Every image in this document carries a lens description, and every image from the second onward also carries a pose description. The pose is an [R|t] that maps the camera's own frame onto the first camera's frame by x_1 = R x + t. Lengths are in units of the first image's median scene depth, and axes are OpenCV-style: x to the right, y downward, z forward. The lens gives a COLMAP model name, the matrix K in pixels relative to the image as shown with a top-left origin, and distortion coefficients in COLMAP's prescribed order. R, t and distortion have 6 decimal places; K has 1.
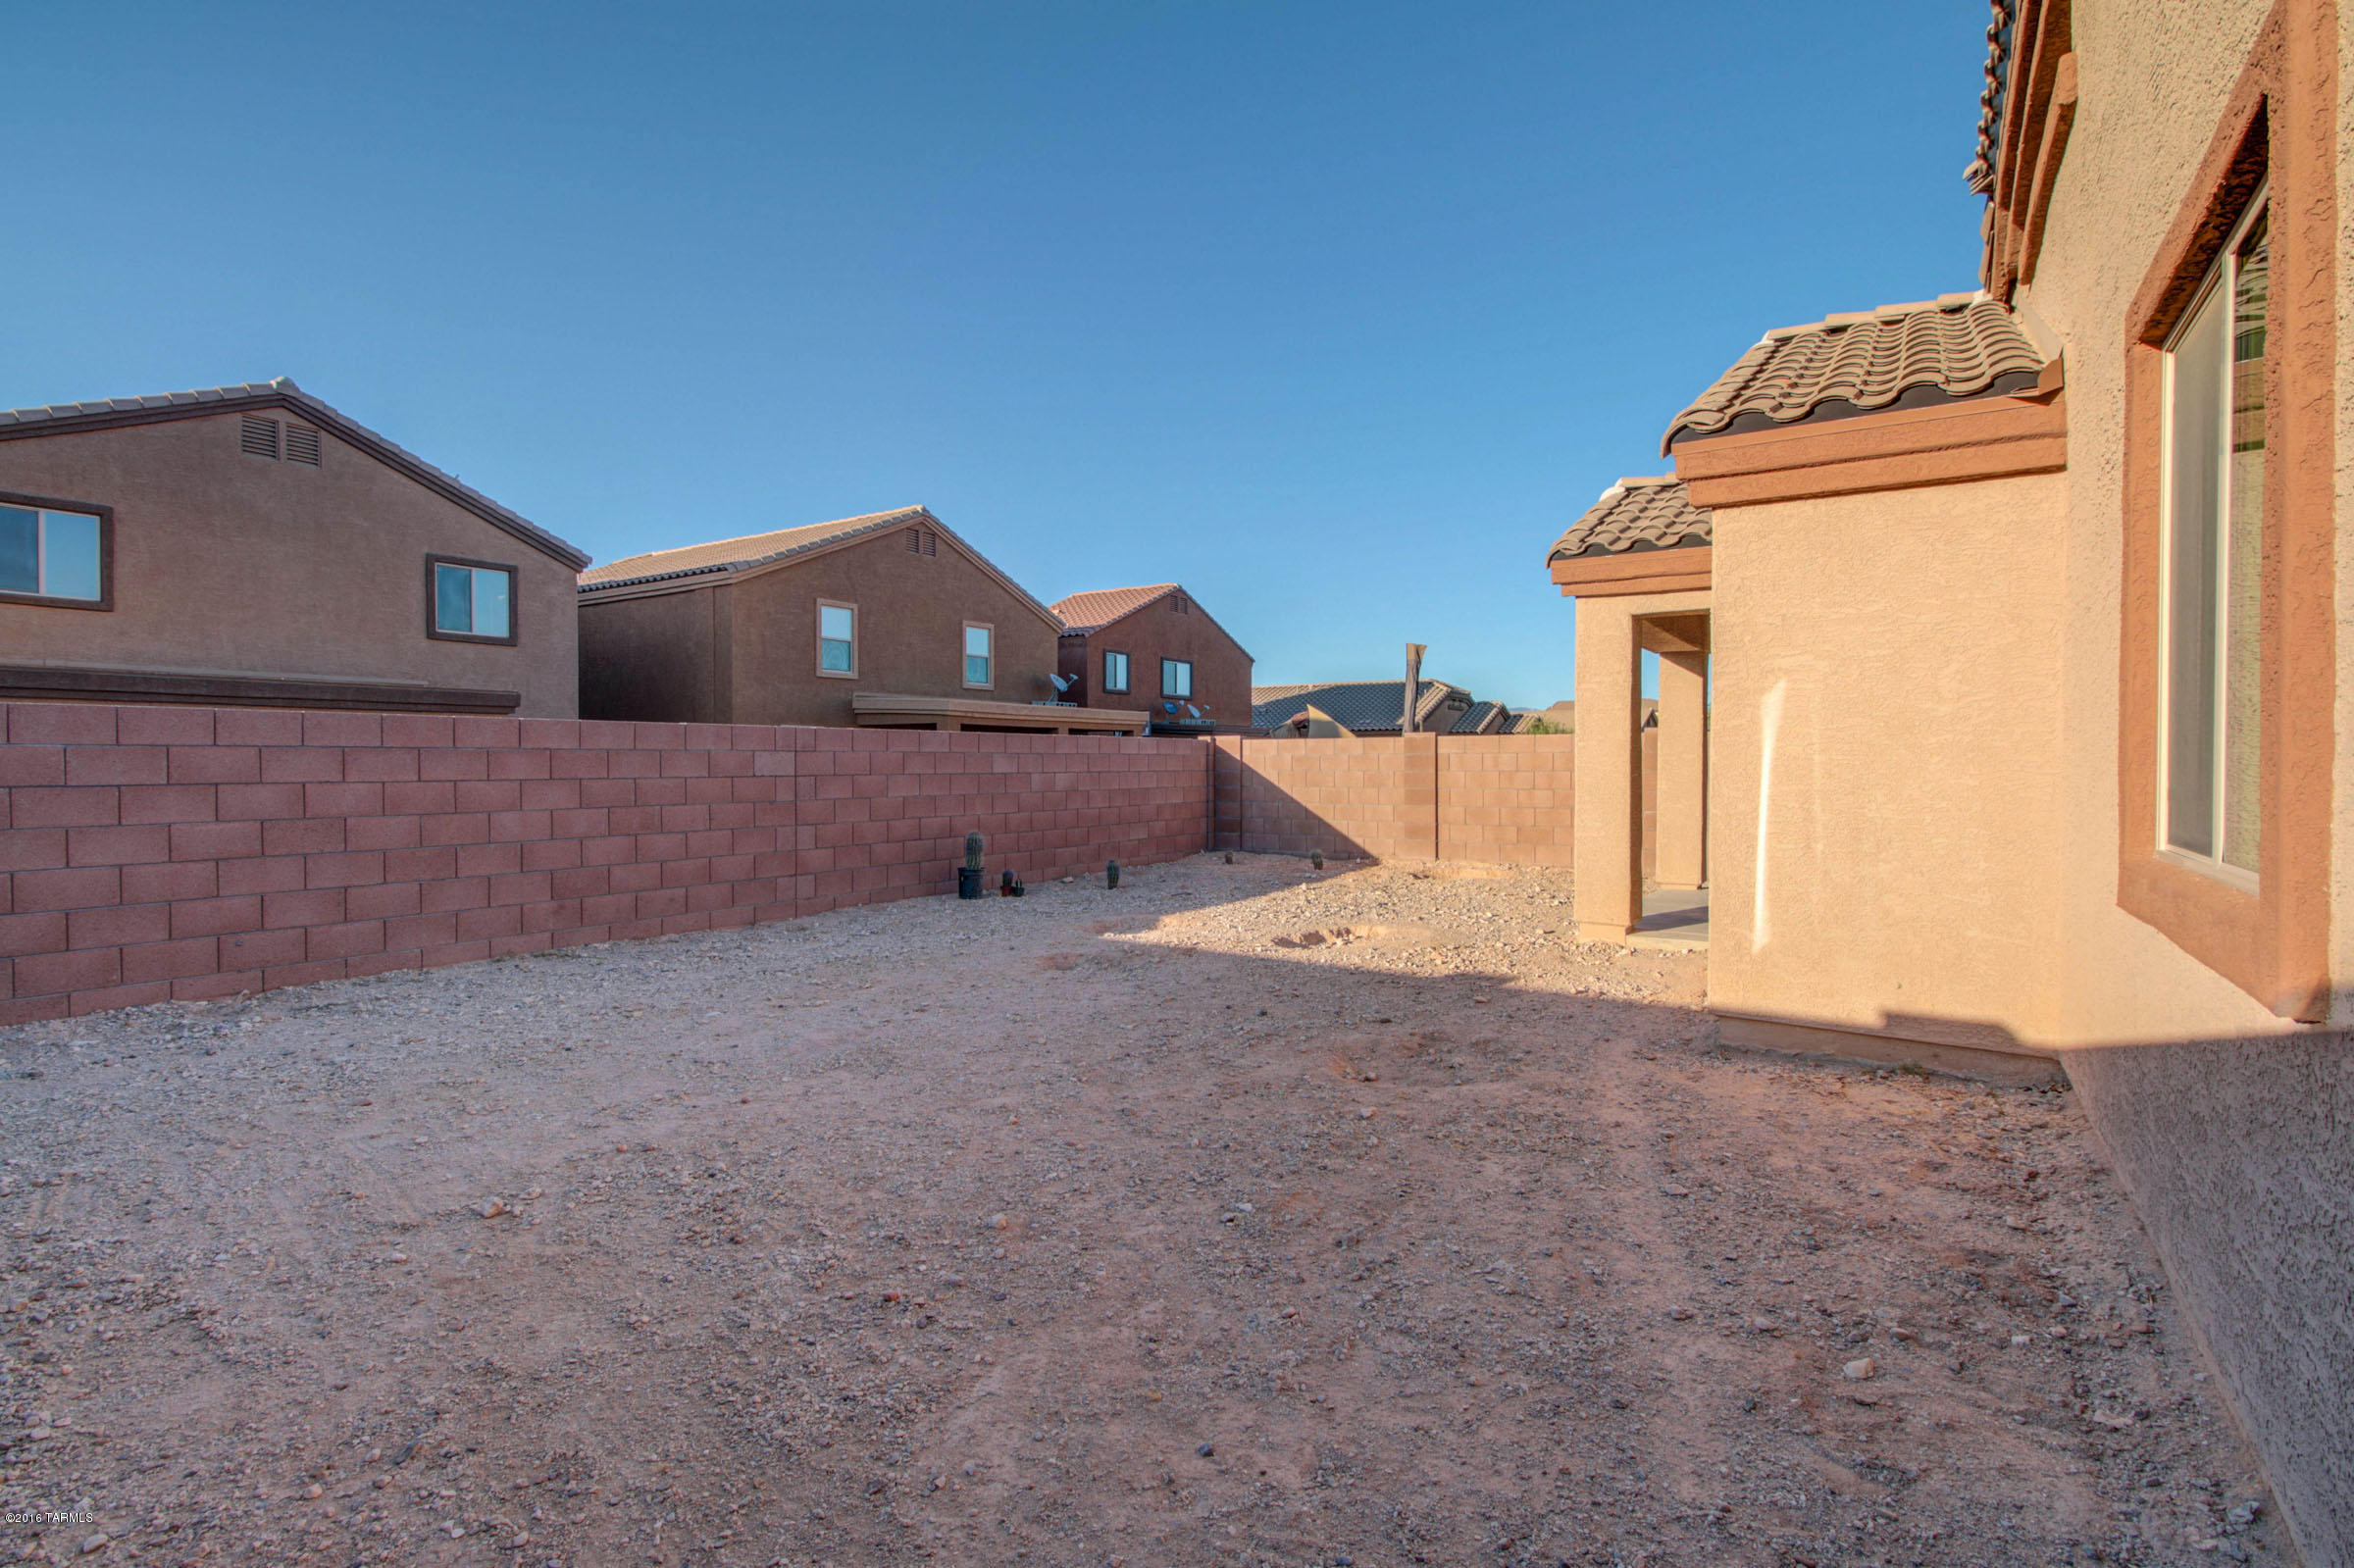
lens RADIAL K [[1078.2, 0, 1176.4], [0, 1078.2, 778.0], [0, 0, 1]] dist [0.021506, -0.011298]
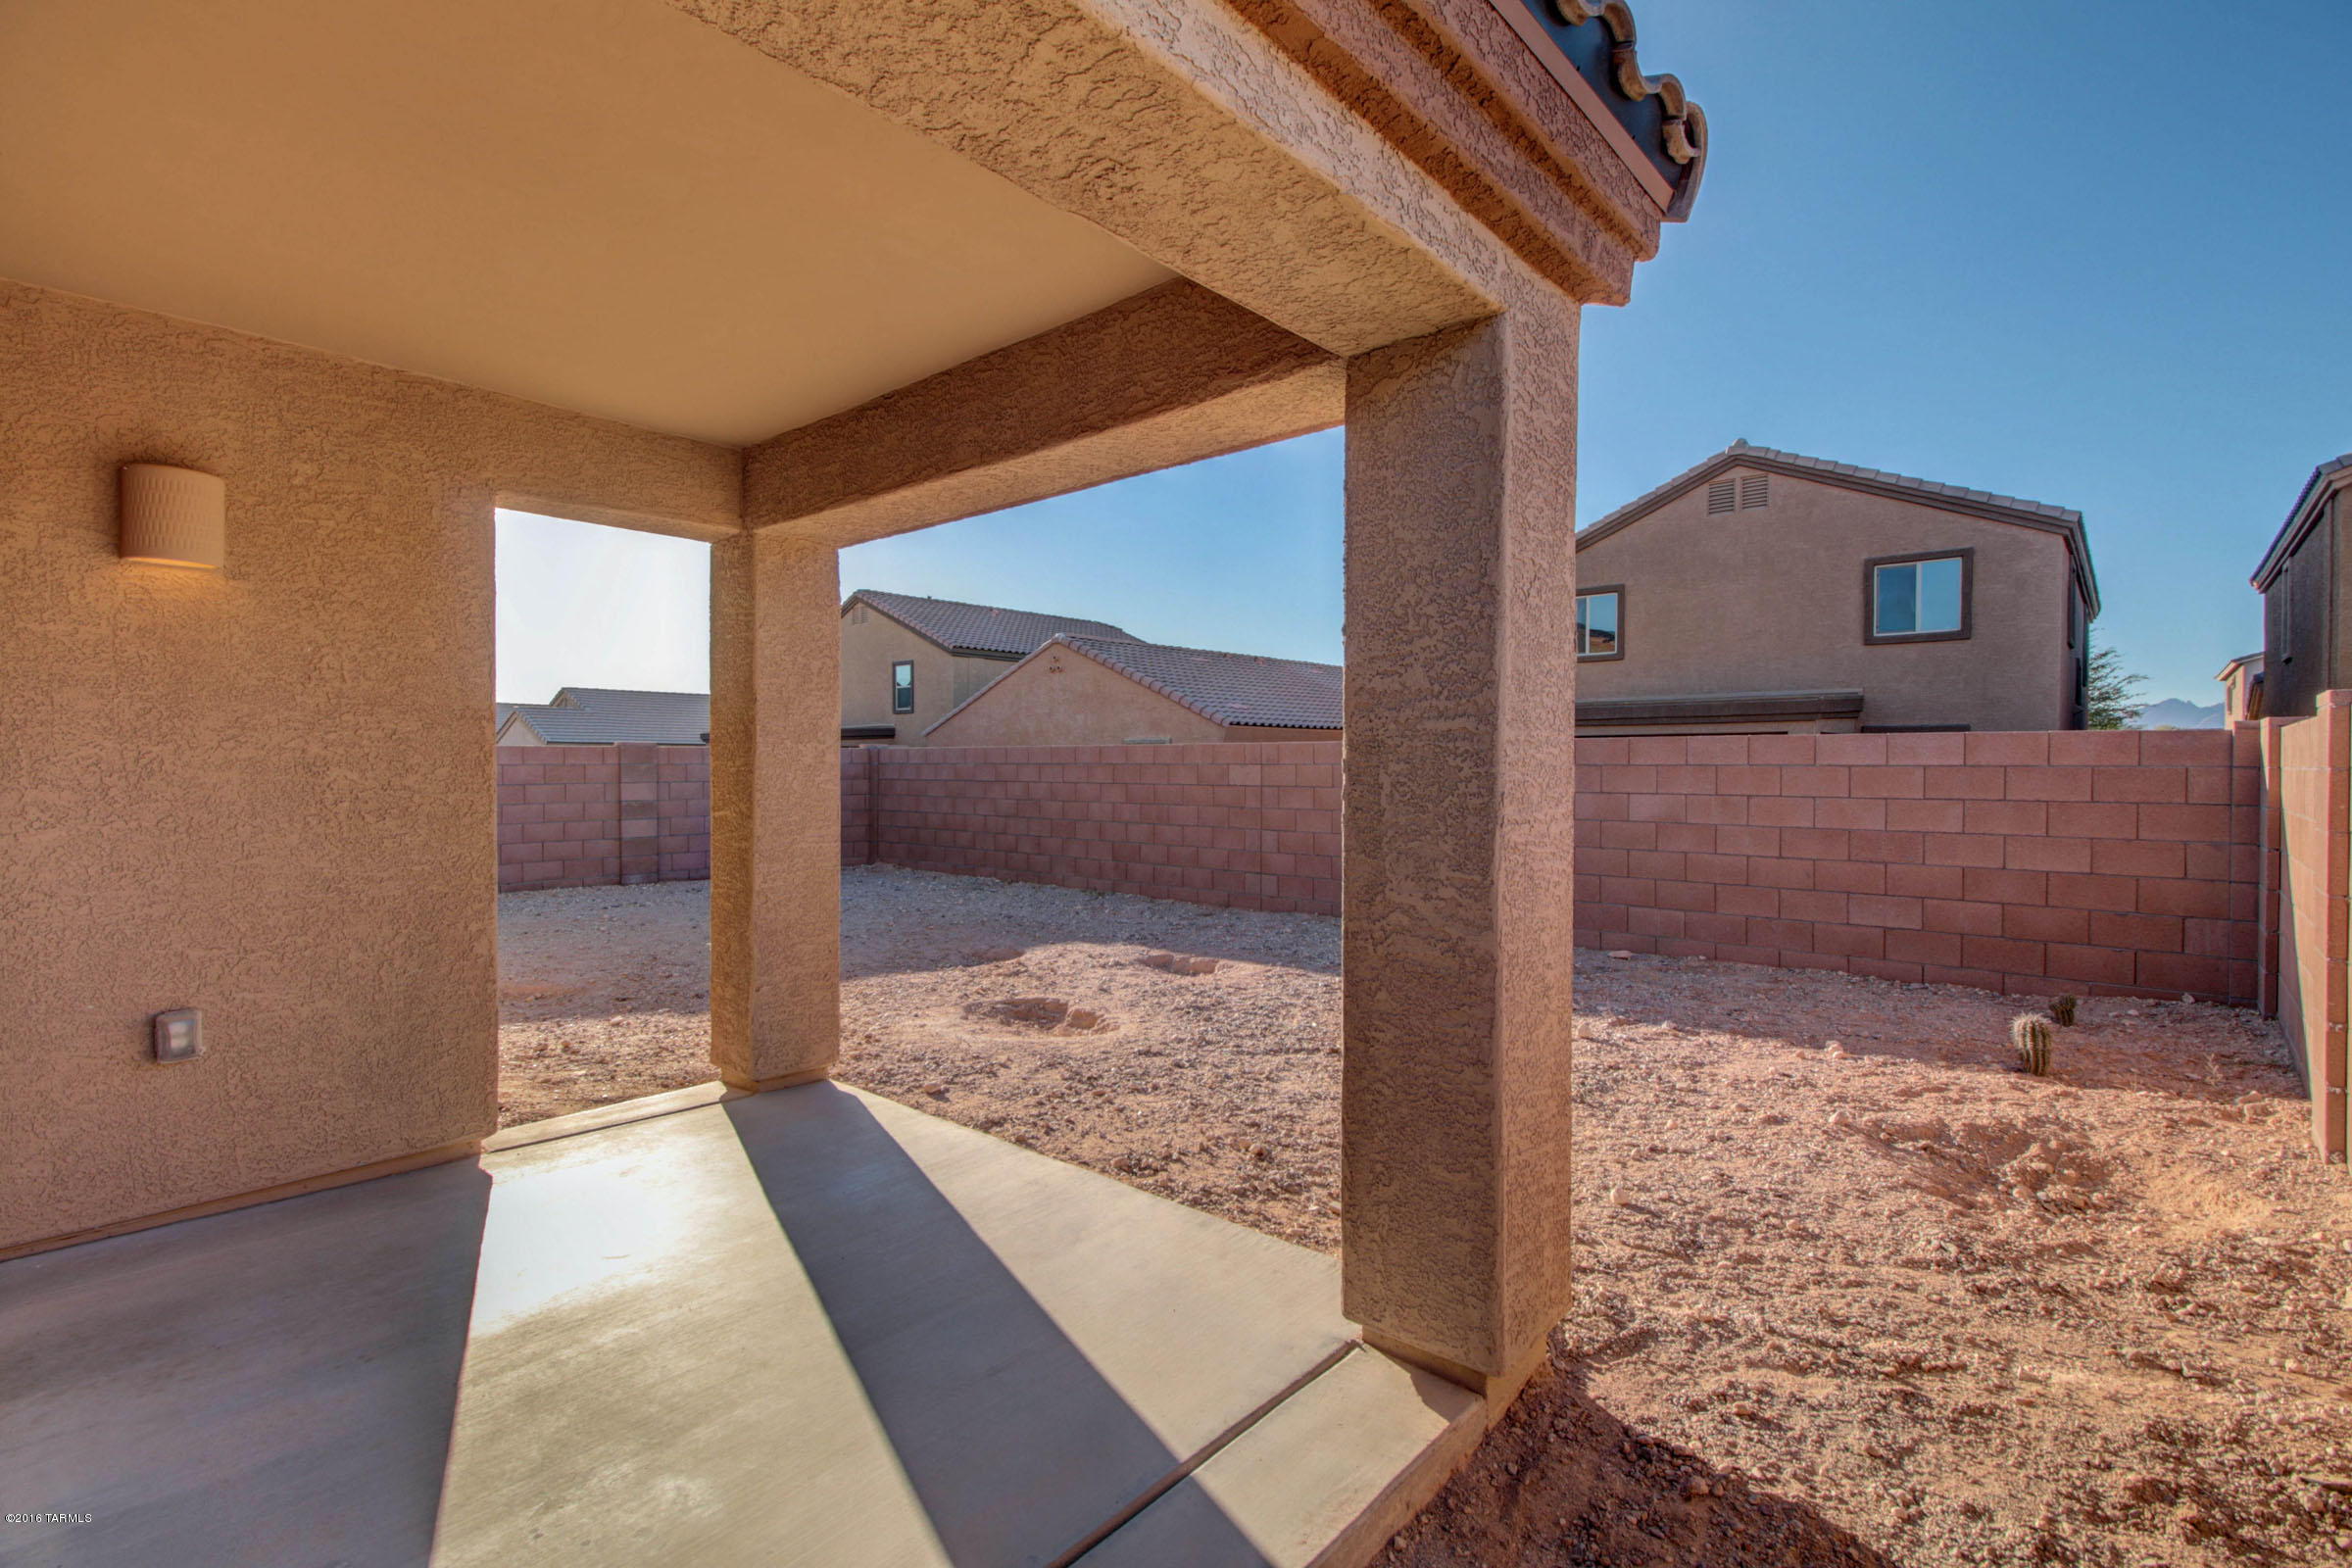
lens RADIAL K [[1077.4, 0, 1174.9], [0, 1077.4, 771.3], [0, 0, 1]] dist [0.021506, -0.011298]
pose [[-0.138348, 0.008856, -0.990344, 0.421163], [-0.016160, 0.999807, 0.011198, -0.015300], [0.990252, 0.017553, -0.138178, 0.568478]]
